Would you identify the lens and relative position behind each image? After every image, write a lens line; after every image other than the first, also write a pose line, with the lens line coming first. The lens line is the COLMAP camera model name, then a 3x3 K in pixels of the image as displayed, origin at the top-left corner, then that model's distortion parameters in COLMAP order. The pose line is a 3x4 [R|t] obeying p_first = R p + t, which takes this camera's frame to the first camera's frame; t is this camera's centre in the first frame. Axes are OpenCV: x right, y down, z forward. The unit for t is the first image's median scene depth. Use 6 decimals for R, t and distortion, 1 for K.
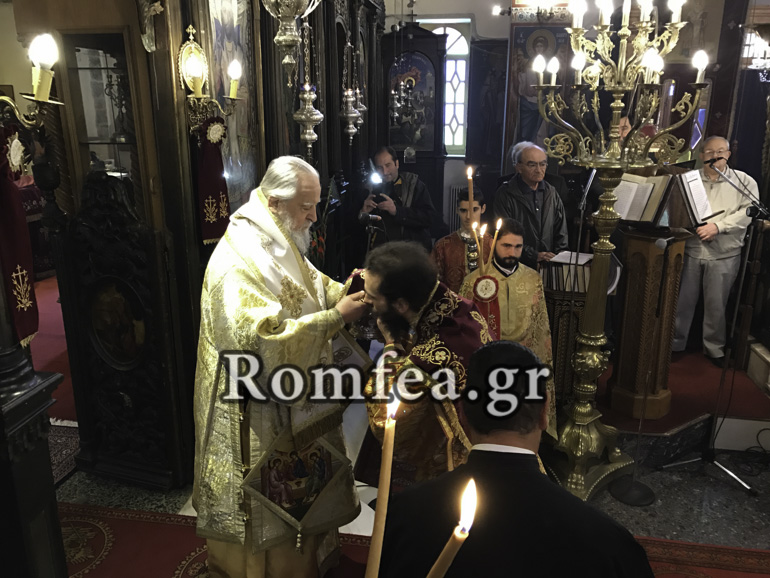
lens RADIAL K [[627.8, 0, 388.4], [0, 627.8, 288.1], [0, 0, 1]] dist [0.011452, 0.002838]
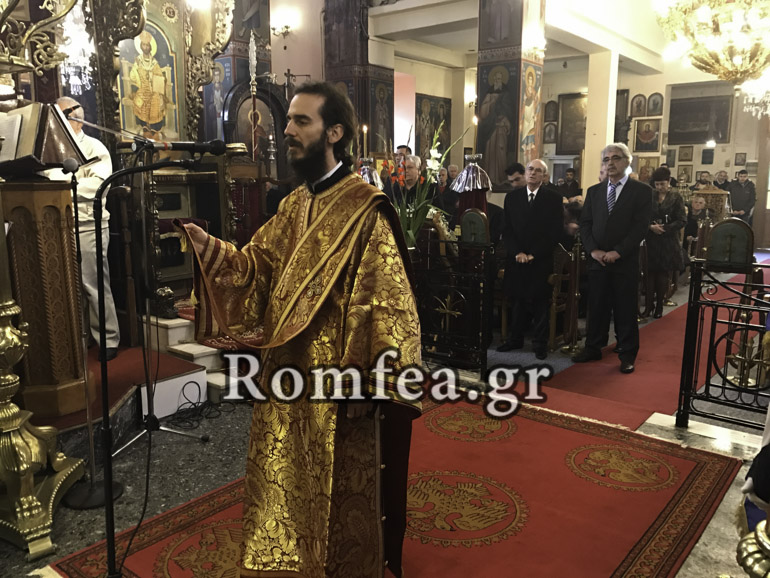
lens RADIAL K [[628.8, 0, 385.0], [0, 628.8, 289.0], [0, 0, 1]] dist [0.009855, 0.005466]
pose [[0.501451, -0.161544, 0.849971, -0.070146], [0.242896, 0.969190, 0.040903, 0.133037], [-0.830391, 0.185944, 0.525239, 0.230438]]
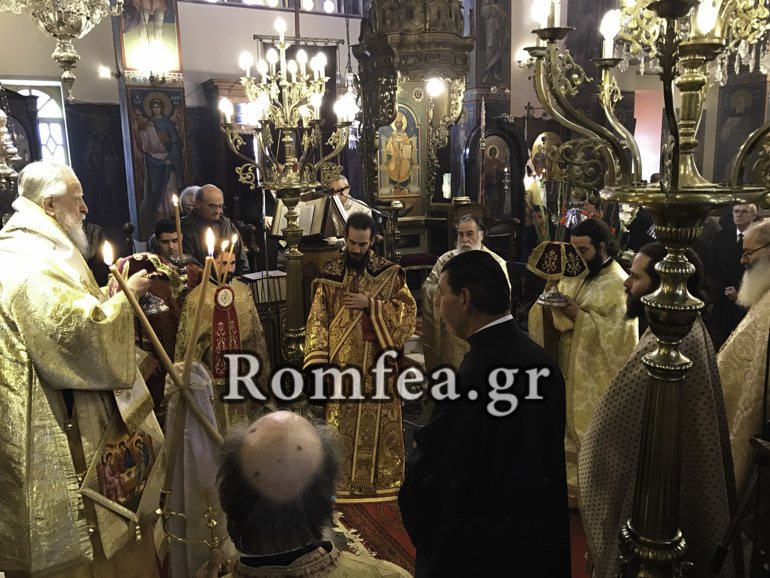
lens RADIAL K [[628.8, 0, 385.0], [0, 628.8, 289.0], [0, 0, 1]] dist [0.009855, 0.005466]
pose [[0.797713, -0.133378, 0.588102, -0.229620], [0.199163, 0.978782, -0.048166, 0.088688], [-0.569199, 0.155551, 0.807351, -0.071267]]
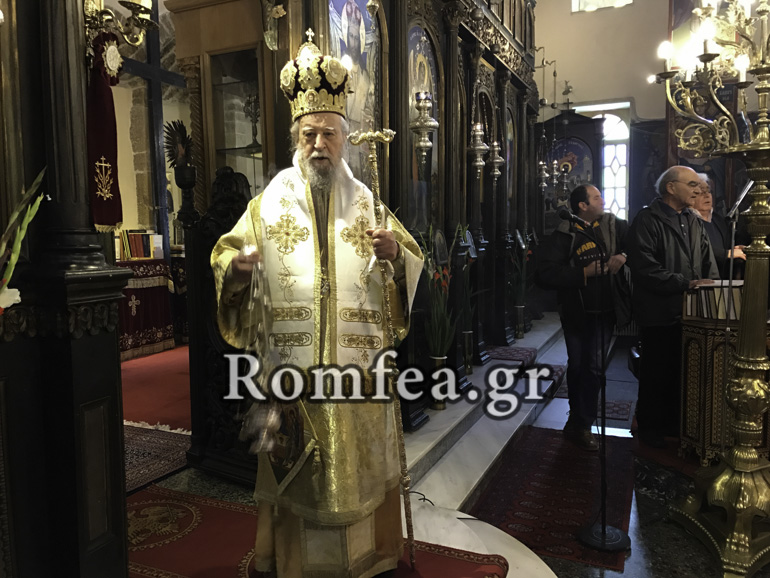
lens RADIAL K [[628.8, 0, 385.0], [0, 628.8, 289.0], [0, 0, 1]] dist [0.009855, 0.005466]
pose [[0.962421, 0.006034, -0.271495, 0.082277], [-0.057908, 0.981319, -0.183468, 0.162075], [0.265316, 0.192295, 0.944791, 0.062099]]
